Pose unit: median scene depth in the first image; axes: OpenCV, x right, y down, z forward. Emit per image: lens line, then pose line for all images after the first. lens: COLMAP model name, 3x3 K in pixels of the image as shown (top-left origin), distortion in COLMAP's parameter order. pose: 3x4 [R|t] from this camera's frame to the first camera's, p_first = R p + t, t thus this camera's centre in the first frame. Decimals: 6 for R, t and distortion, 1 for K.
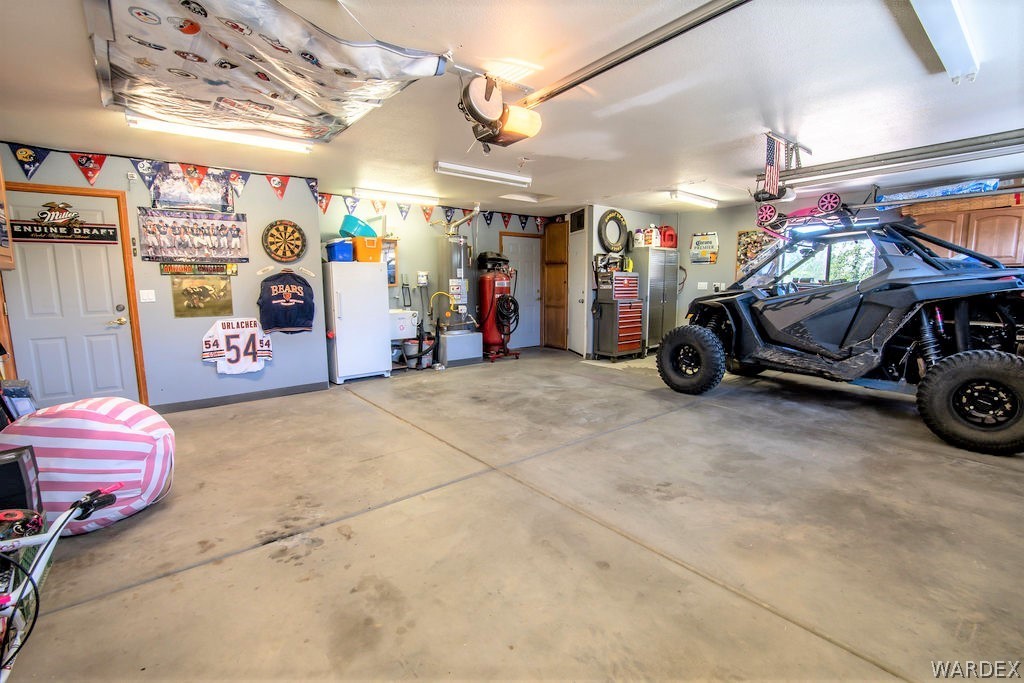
lens RADIAL K [[454.2, 0, 509.0], [0, 454.2, 339.2], [0, 0, 1]] dist [-0.043815, 0.009846]
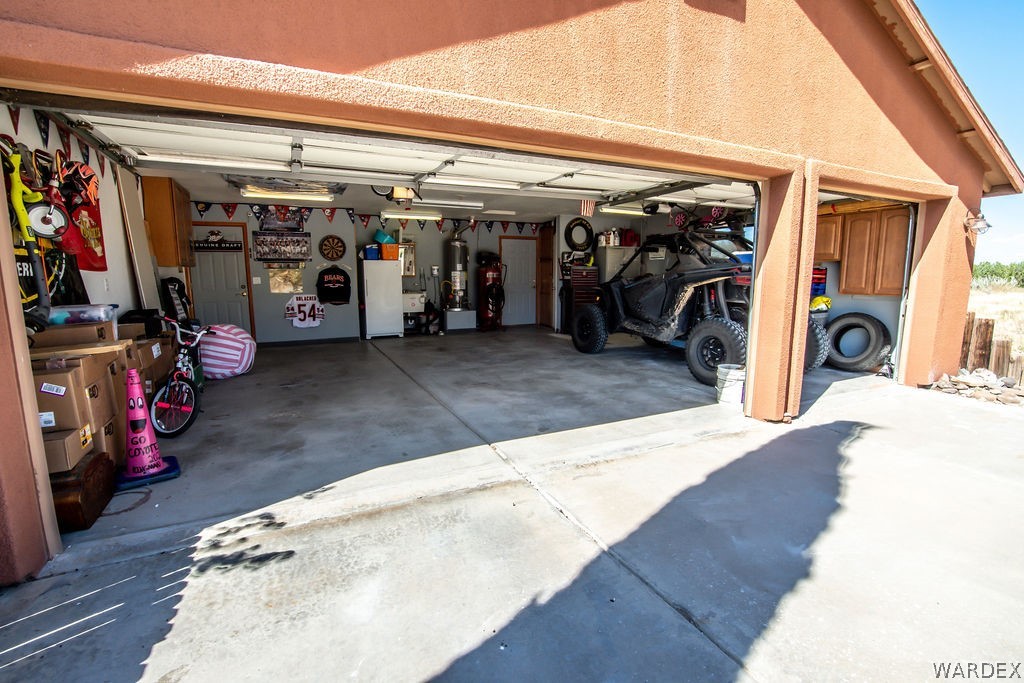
lens RADIAL K [[454.2, 0, 509.0], [0, 454.2, 339.2], [0, 0, 1]] dist [-0.043815, 0.009846]
pose [[0.971688, 0.035313, -0.233612, 0.502664], [-0.032168, 0.999333, 0.017260, 0.062695], [0.234066, -0.009257, 0.972177, -0.435078]]
